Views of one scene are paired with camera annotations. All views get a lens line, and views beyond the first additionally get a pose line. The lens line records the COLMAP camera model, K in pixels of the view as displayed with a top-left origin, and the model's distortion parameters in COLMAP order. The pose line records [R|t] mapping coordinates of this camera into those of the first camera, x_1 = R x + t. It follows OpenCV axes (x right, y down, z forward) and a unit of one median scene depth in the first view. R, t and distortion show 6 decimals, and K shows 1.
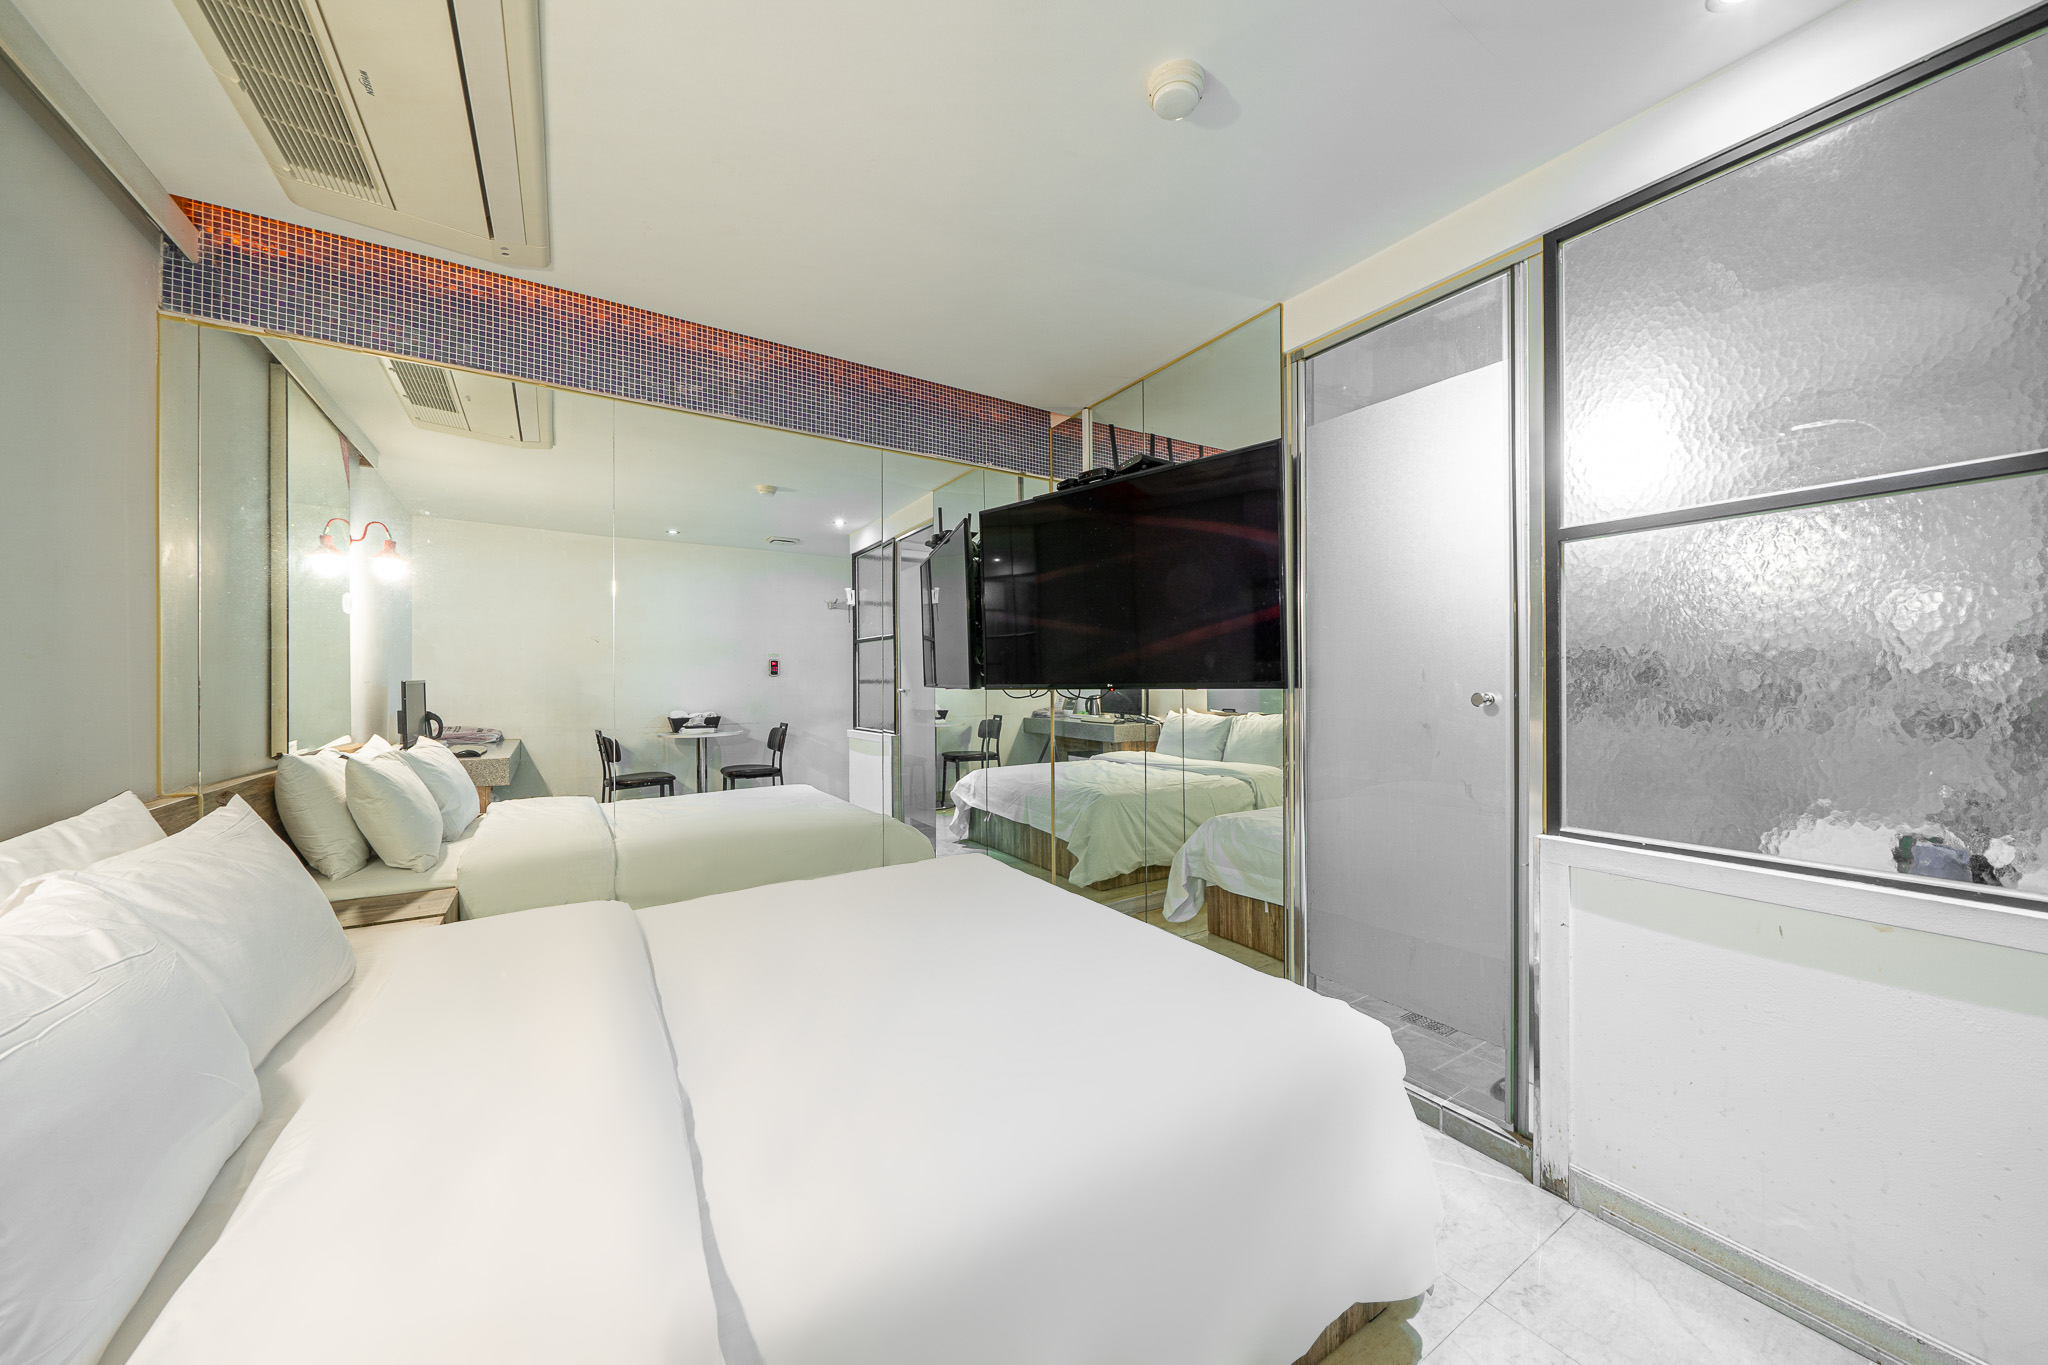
lens RADIAL K [[716.8, 0, 994.0], [0, 716.8, 684.3], [0, 0, 1]] dist [-0.004215, -0.000470]
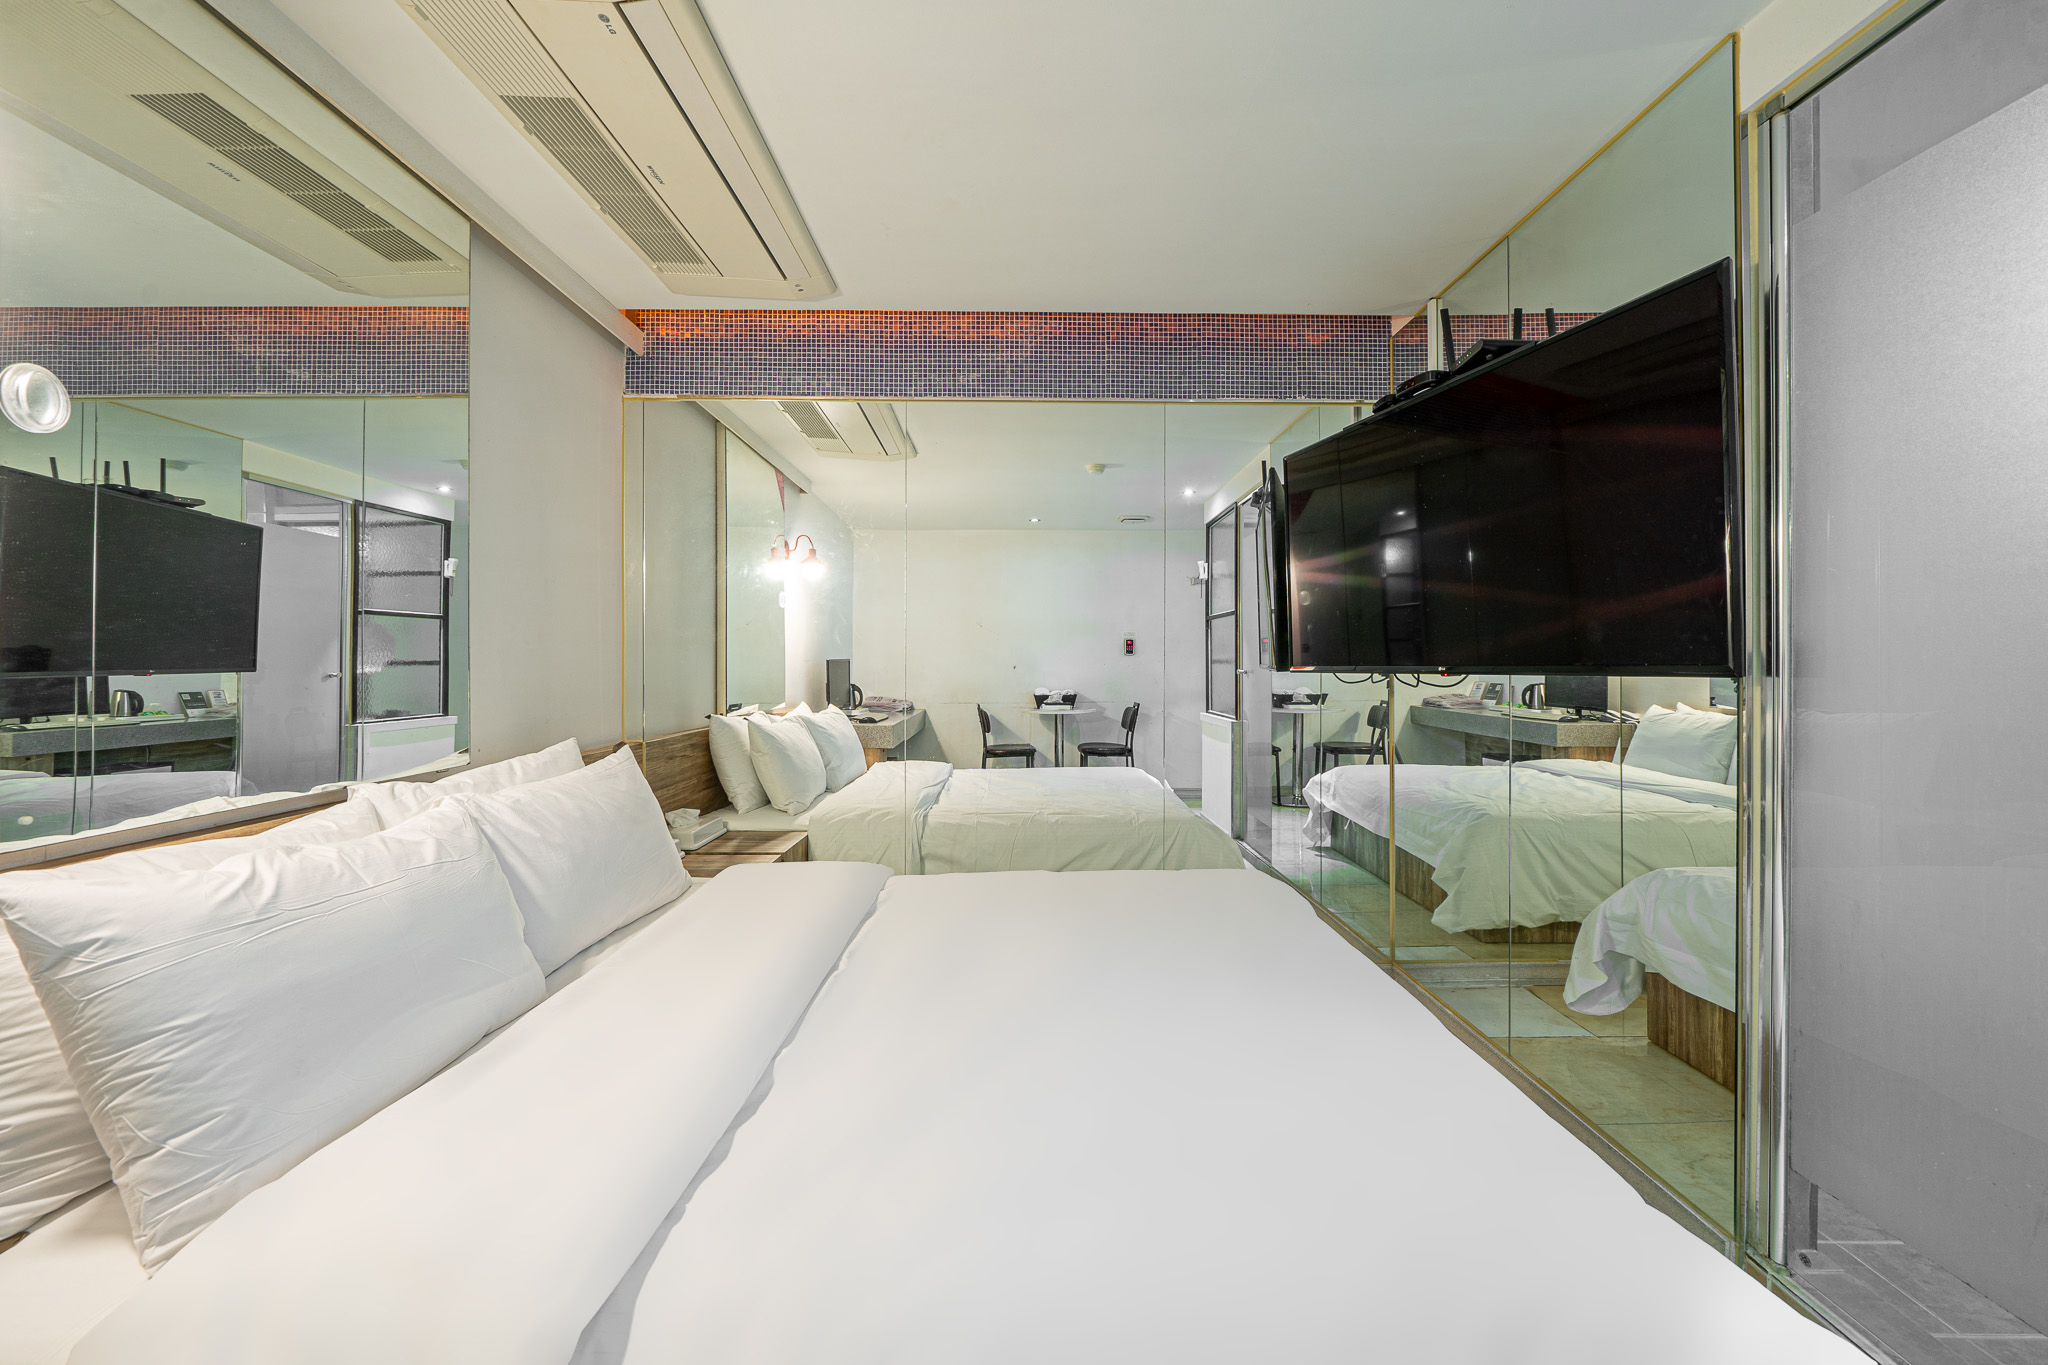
lens RADIAL K [[716.8, 0, 1022.9], [0, 716.8, 665.7], [0, 0, 1]] dist [-0.004215, -0.000470]
pose [[0.852380, 0.006820, -0.522878, 0.153199], [-0.005101, 0.999976, 0.004727, -0.002480], [0.522897, -0.001362, 0.852395, 0.134278]]
